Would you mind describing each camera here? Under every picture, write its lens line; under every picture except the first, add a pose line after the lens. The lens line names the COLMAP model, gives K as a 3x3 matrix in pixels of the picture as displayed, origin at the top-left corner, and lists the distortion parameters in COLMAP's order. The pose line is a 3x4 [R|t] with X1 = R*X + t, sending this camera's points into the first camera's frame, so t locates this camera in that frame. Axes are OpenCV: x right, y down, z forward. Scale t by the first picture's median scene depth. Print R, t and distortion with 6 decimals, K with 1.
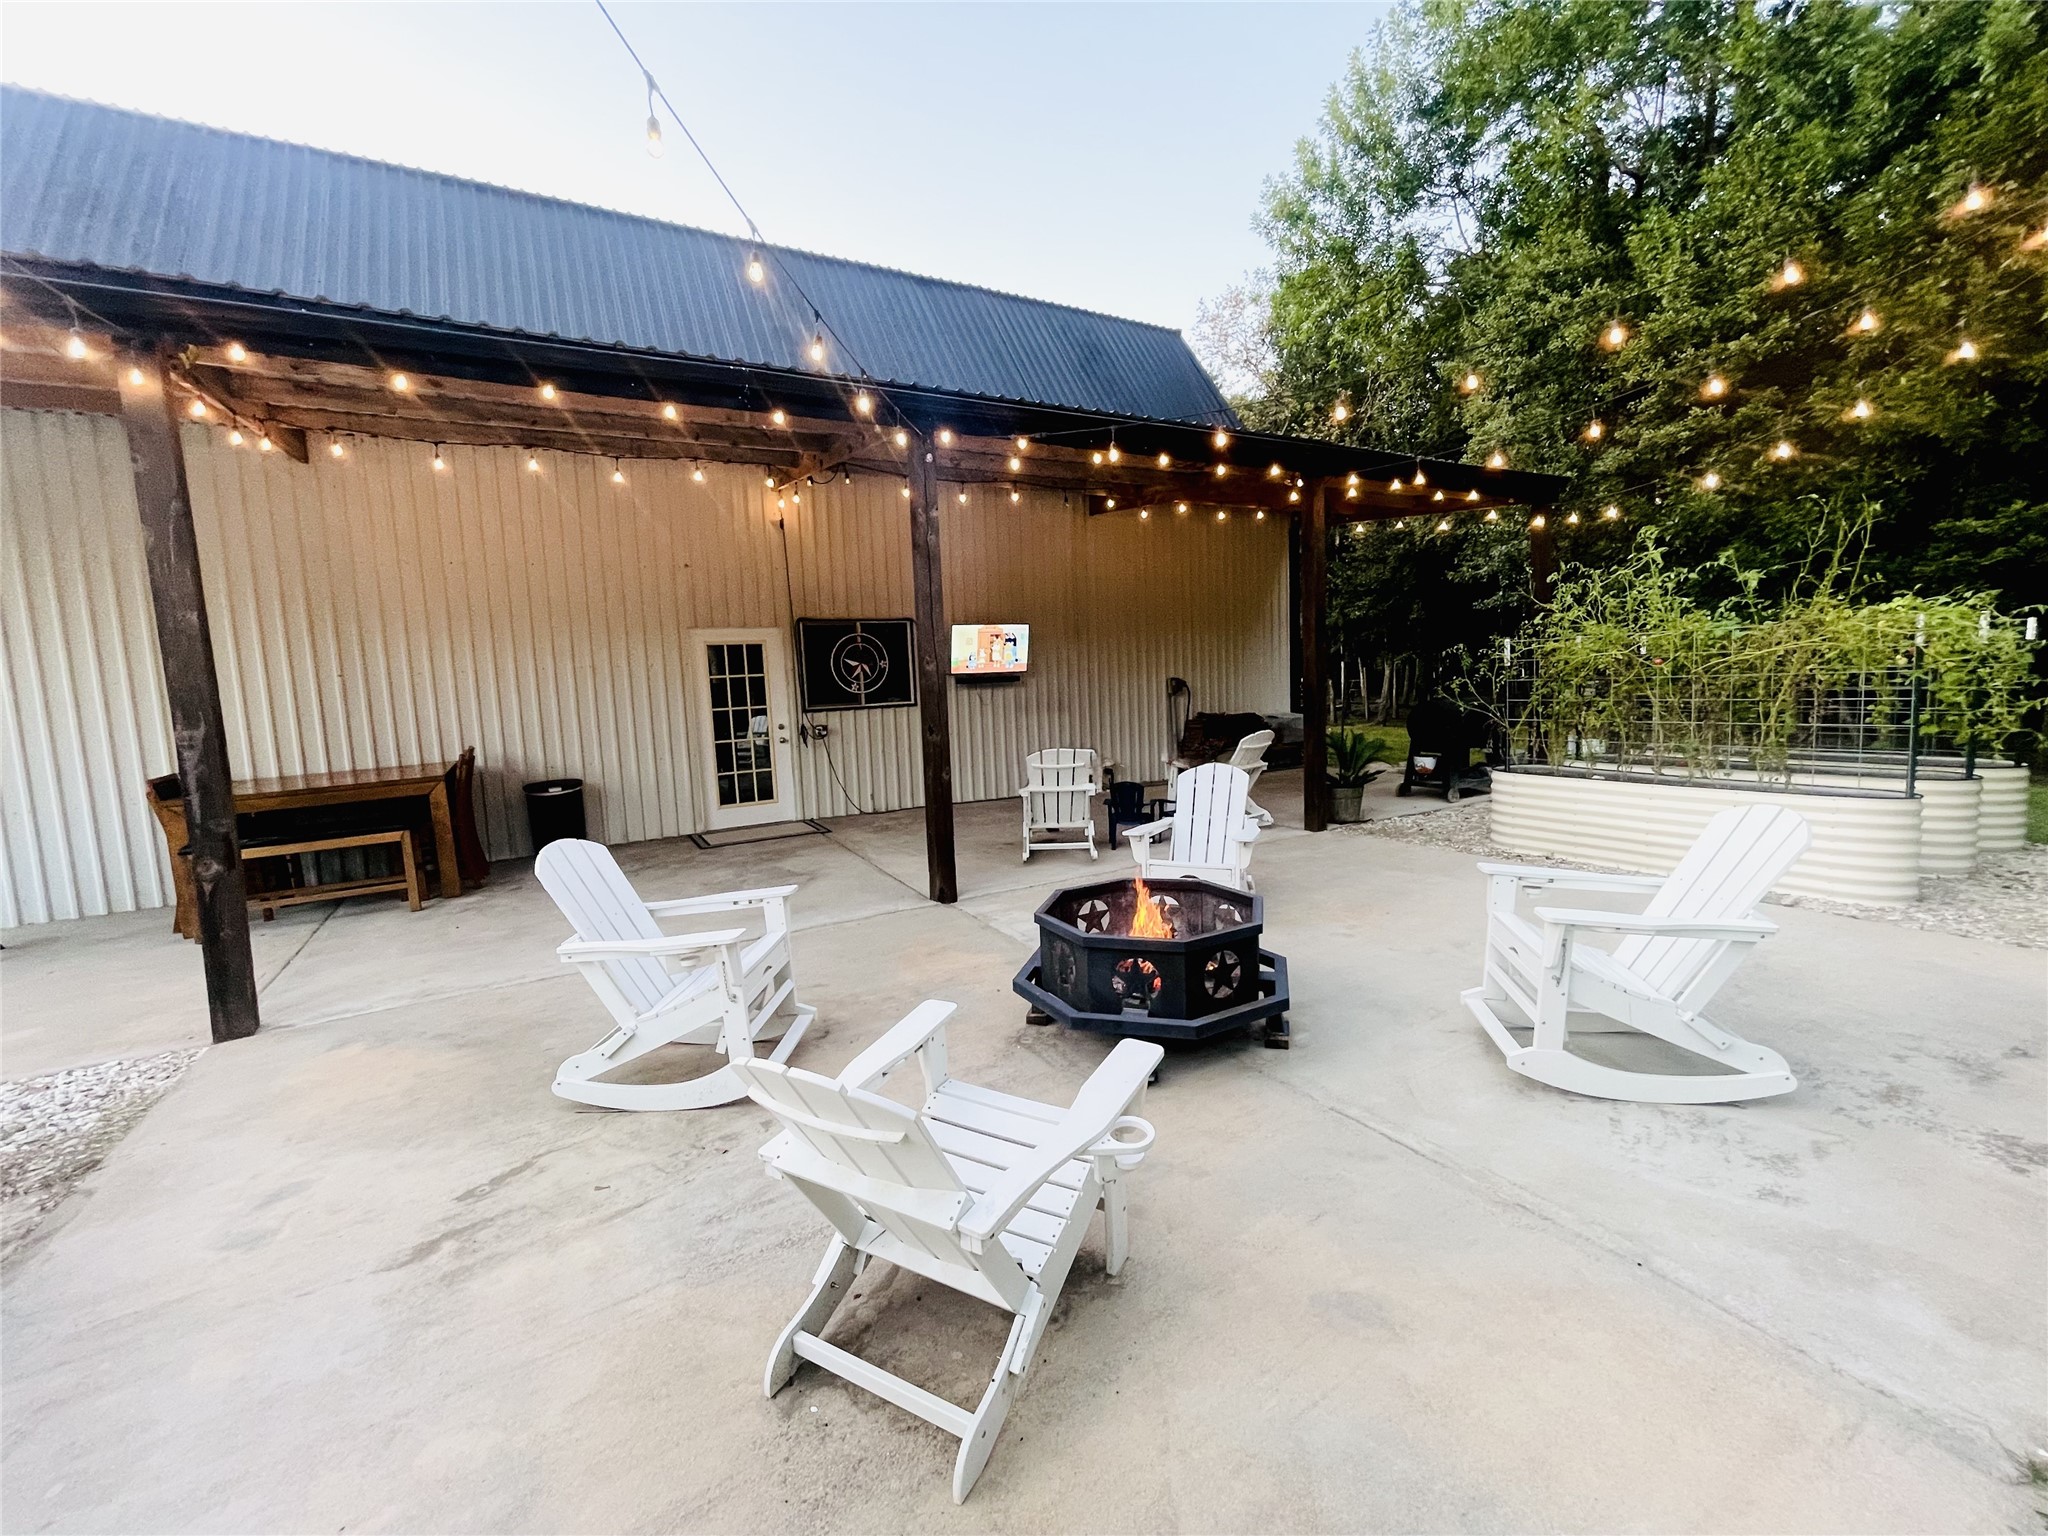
lens RADIAL K [[824.9, 0, 1016.1], [0, 824.9, 760.6], [0, 0, 1]] dist [-0.003202, 0.000055]
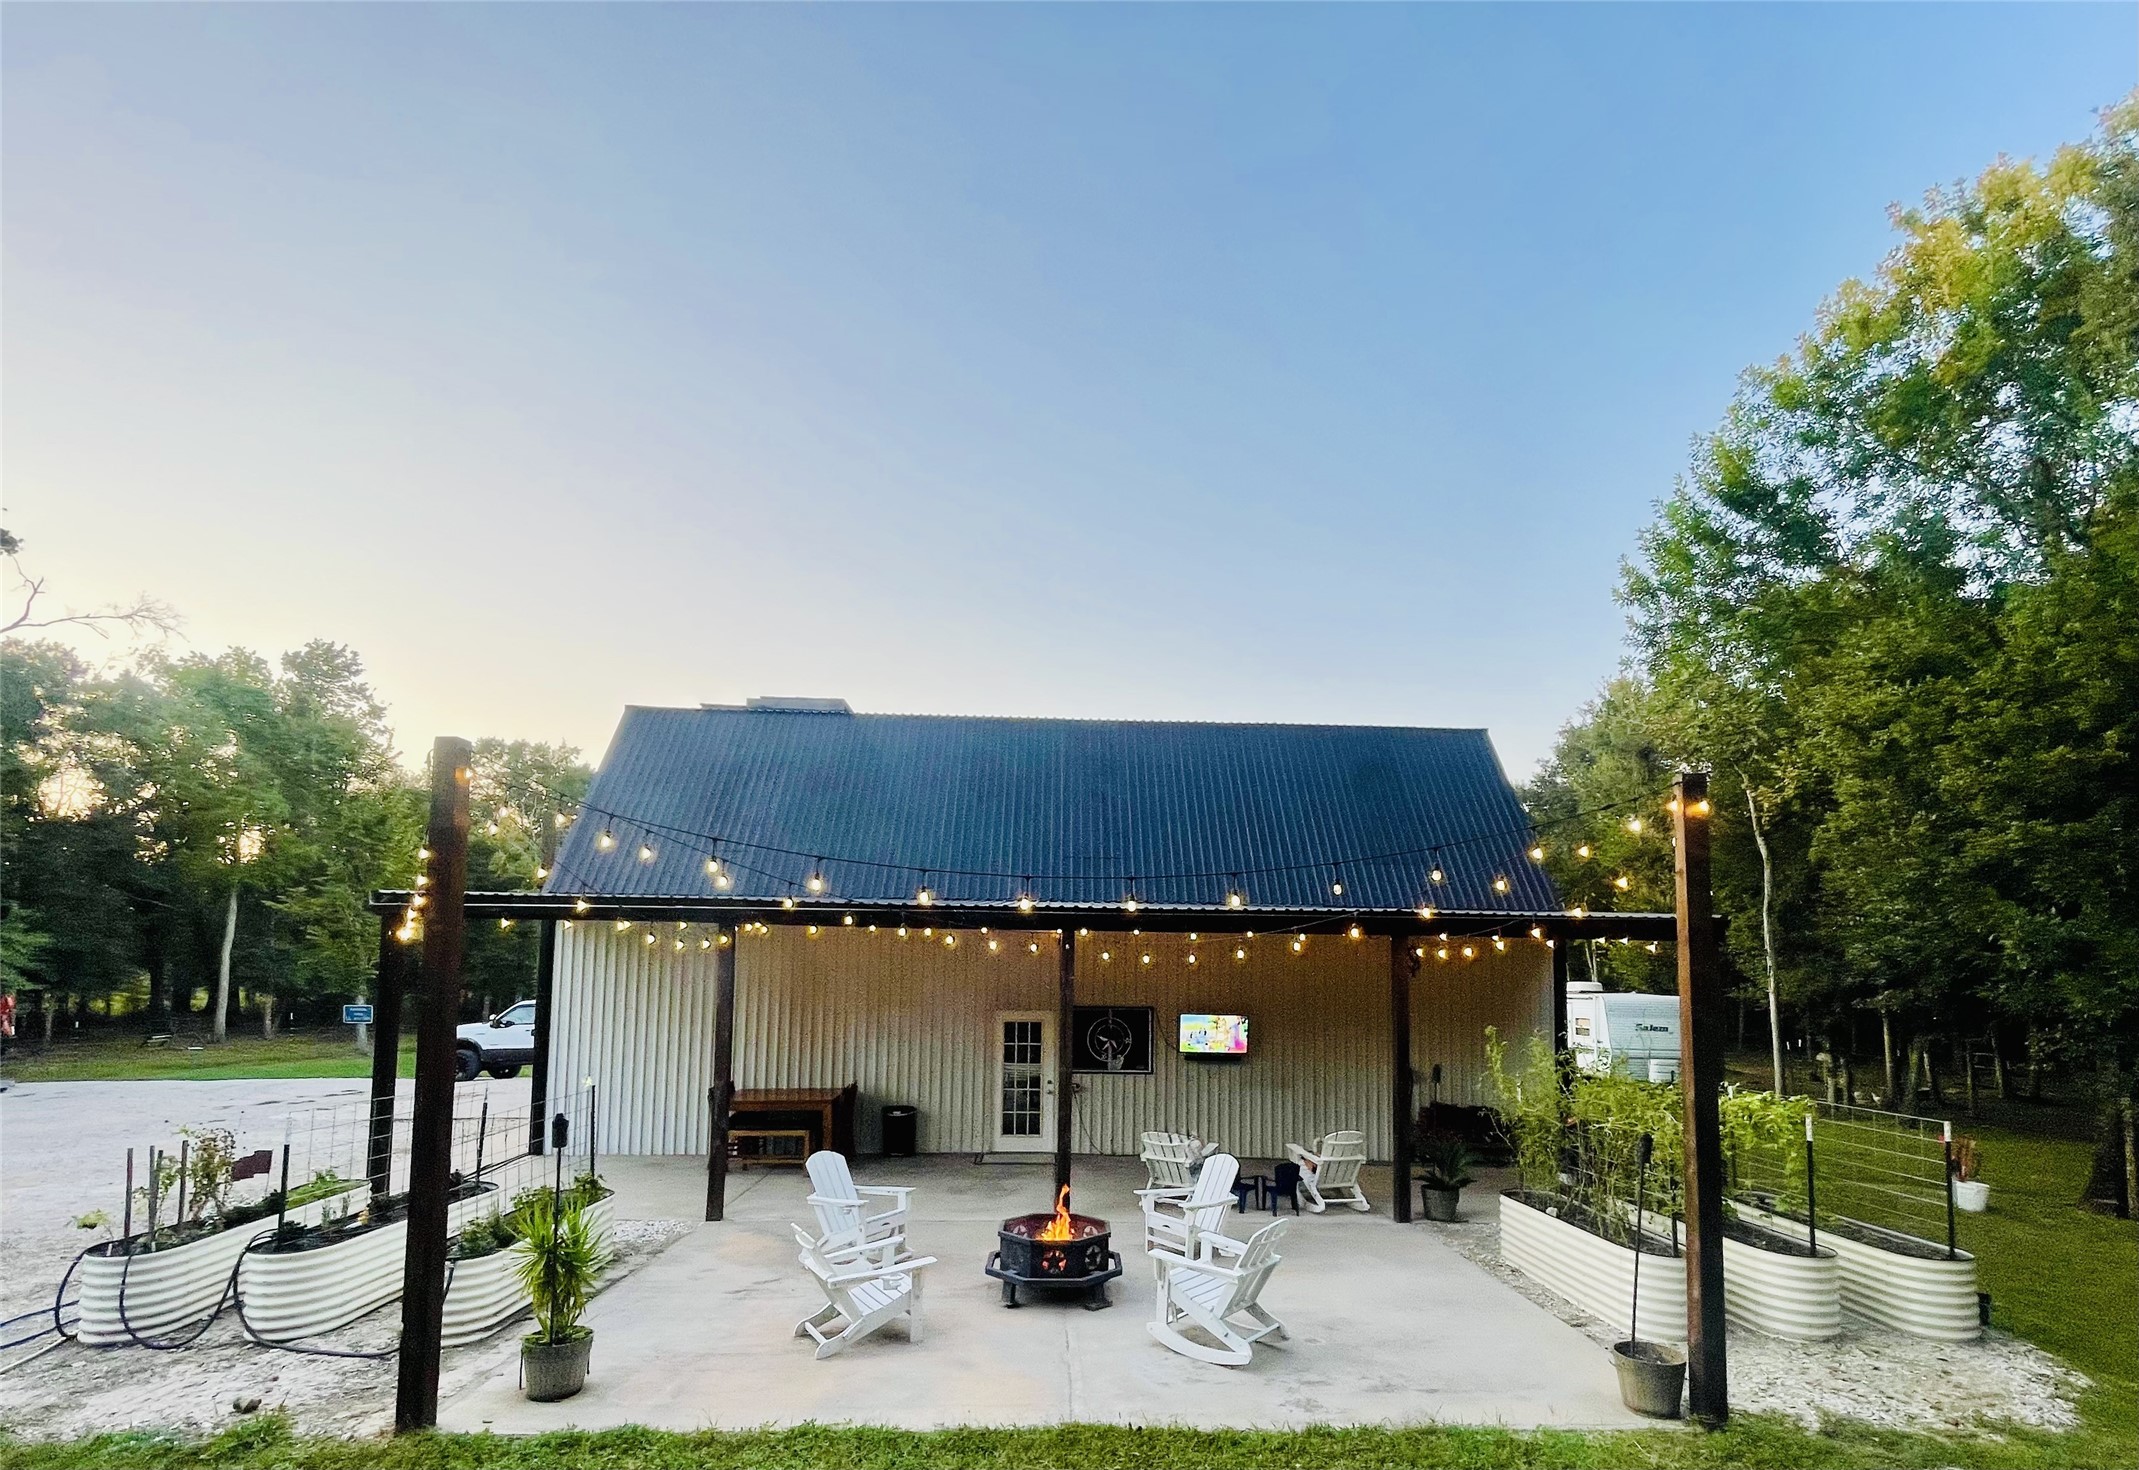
lens RADIAL K [[984.0, 0, 1094.6], [0, 984.0, 903.8], [0, 0, 1]] dist [-0.001658, -0.000727]
pose [[0.889363, 0.022608, -0.456642, 0.600463], [-0.101273, 0.983707, -0.148539, -0.110829], [0.445844, 0.178351, 0.877163, -0.530460]]
